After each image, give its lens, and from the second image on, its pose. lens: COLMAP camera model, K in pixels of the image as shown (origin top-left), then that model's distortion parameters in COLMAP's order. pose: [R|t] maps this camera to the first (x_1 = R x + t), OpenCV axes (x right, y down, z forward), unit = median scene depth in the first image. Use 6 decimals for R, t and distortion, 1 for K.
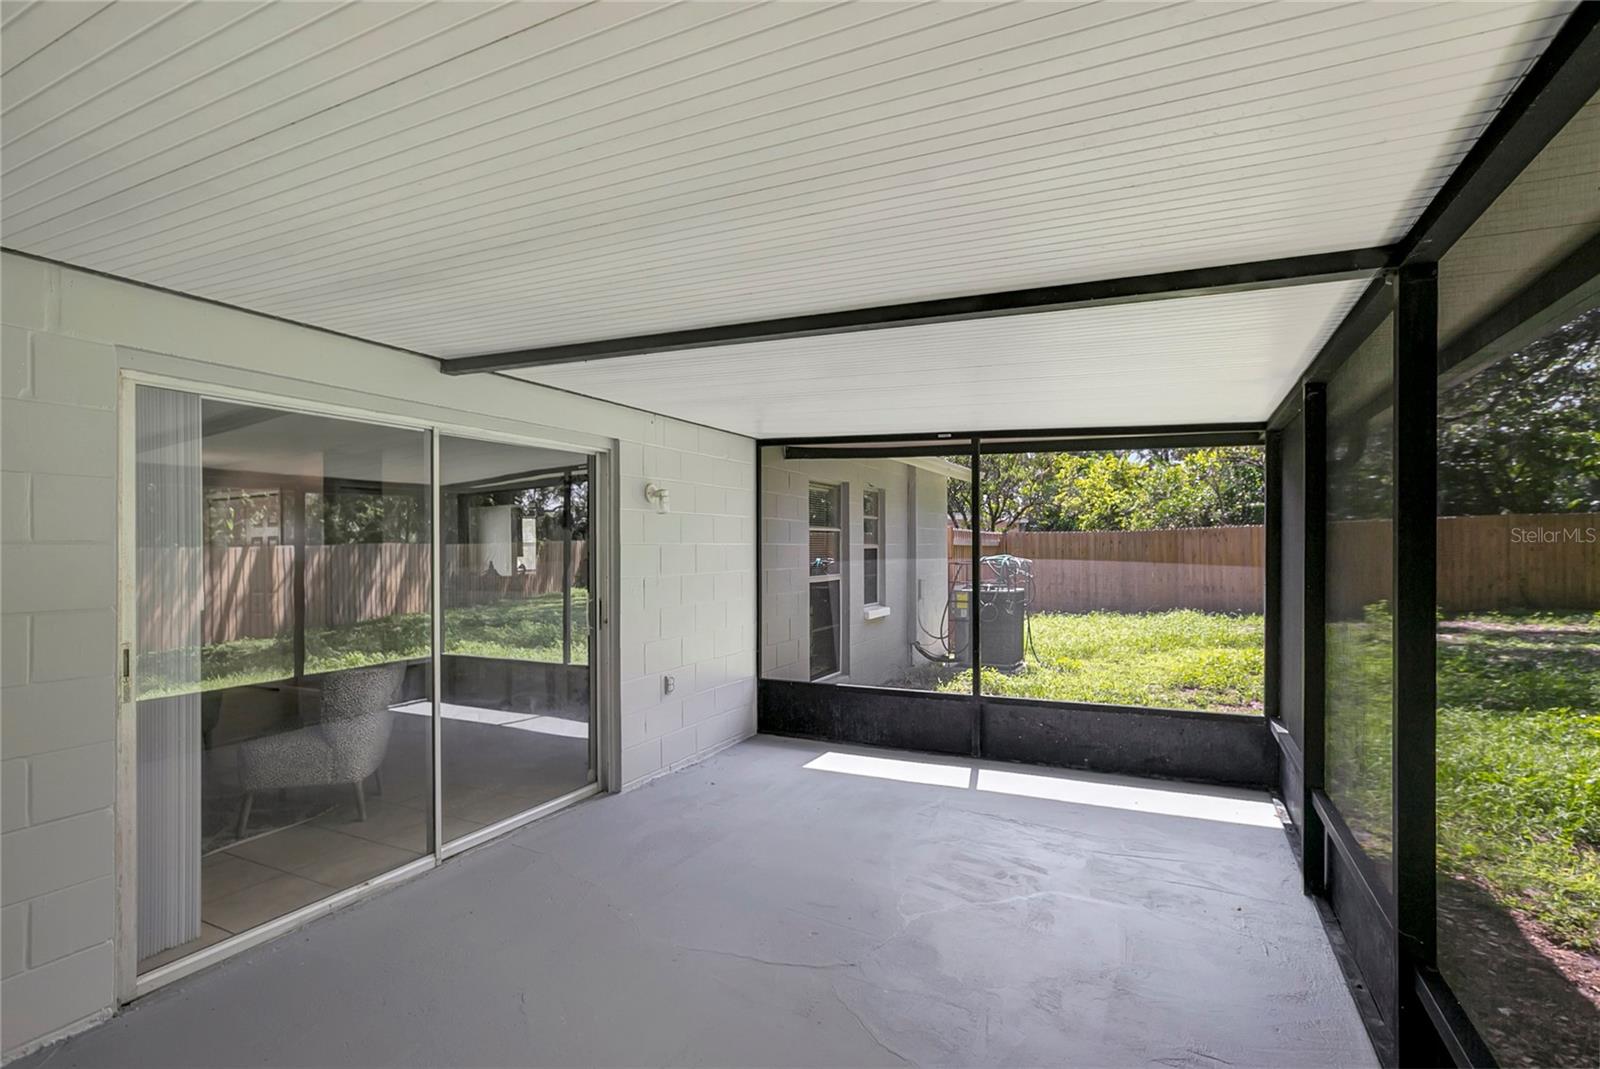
lens RADIAL K [[753.0, 0, 786.2], [0, 753.0, 561.8], [0, 0, 1]] dist [-0.041966, 0.000199]
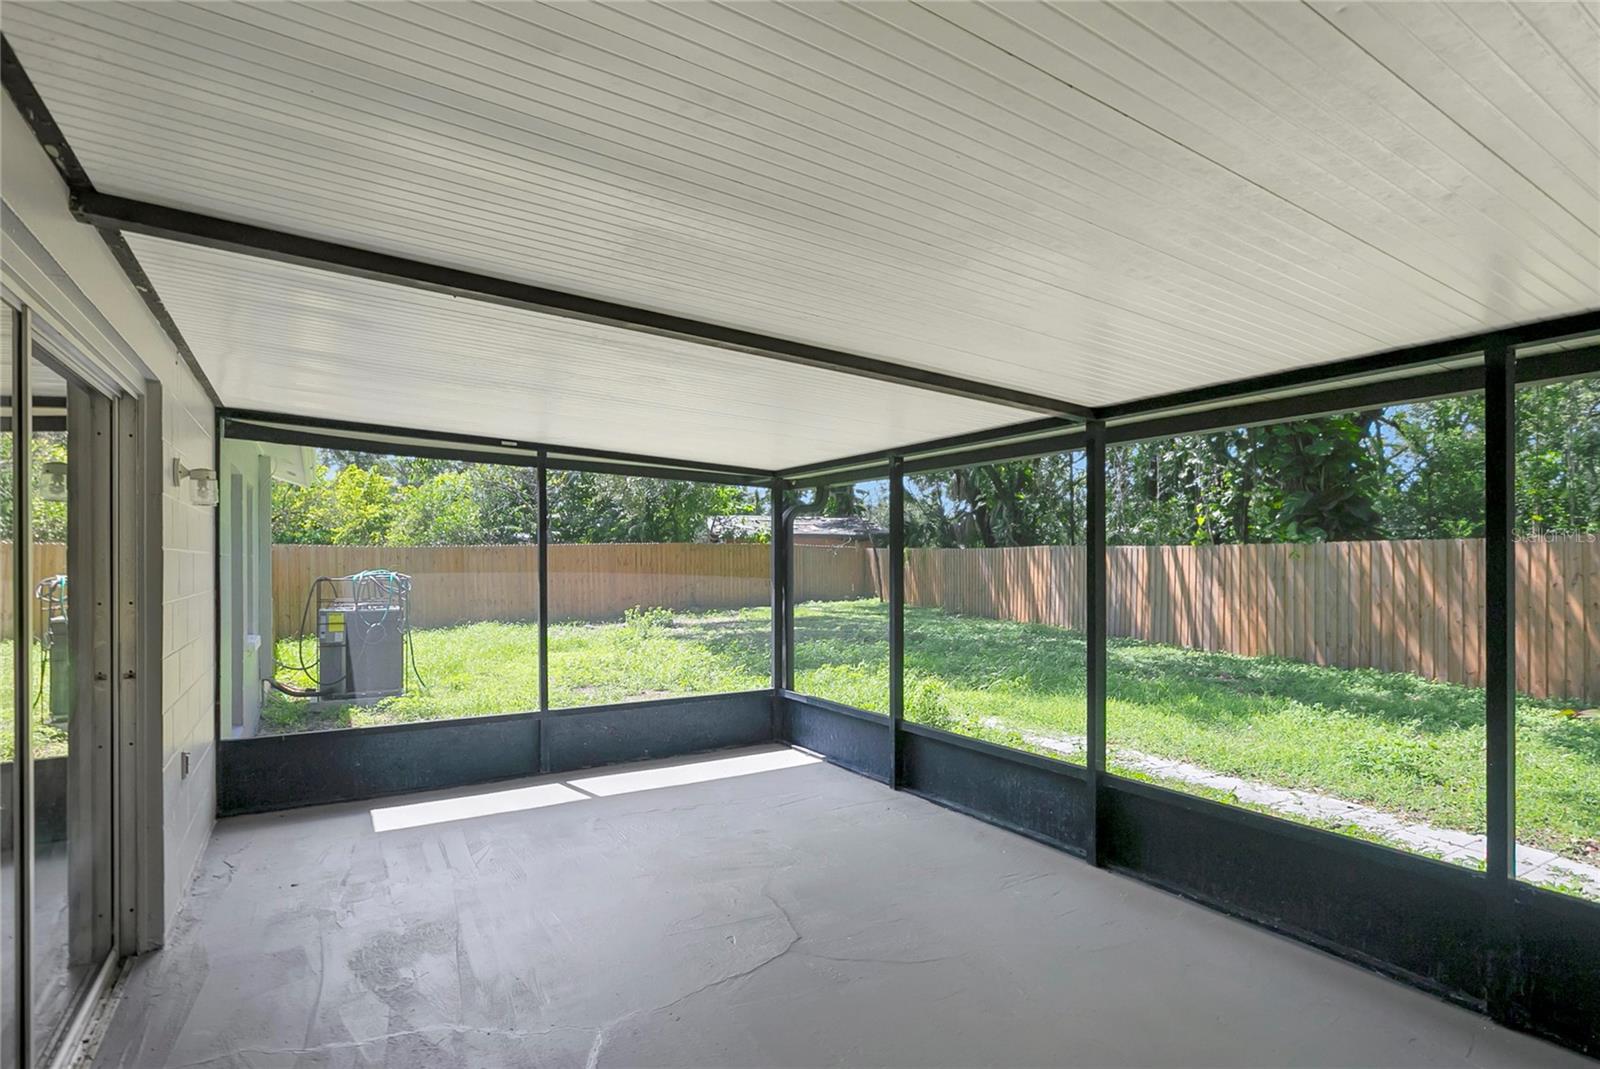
lens RADIAL K [[753.0, 0, 786.2], [0, 753.0, 561.8], [0, 0, 1]] dist [-0.041966, 0.000199]
pose [[0.516210, 0.010412, 0.856398, -0.423916], [0.008632, 0.999812, -0.017358, 0.001840], [-0.856418, 0.016353, 0.516024, 0.213323]]
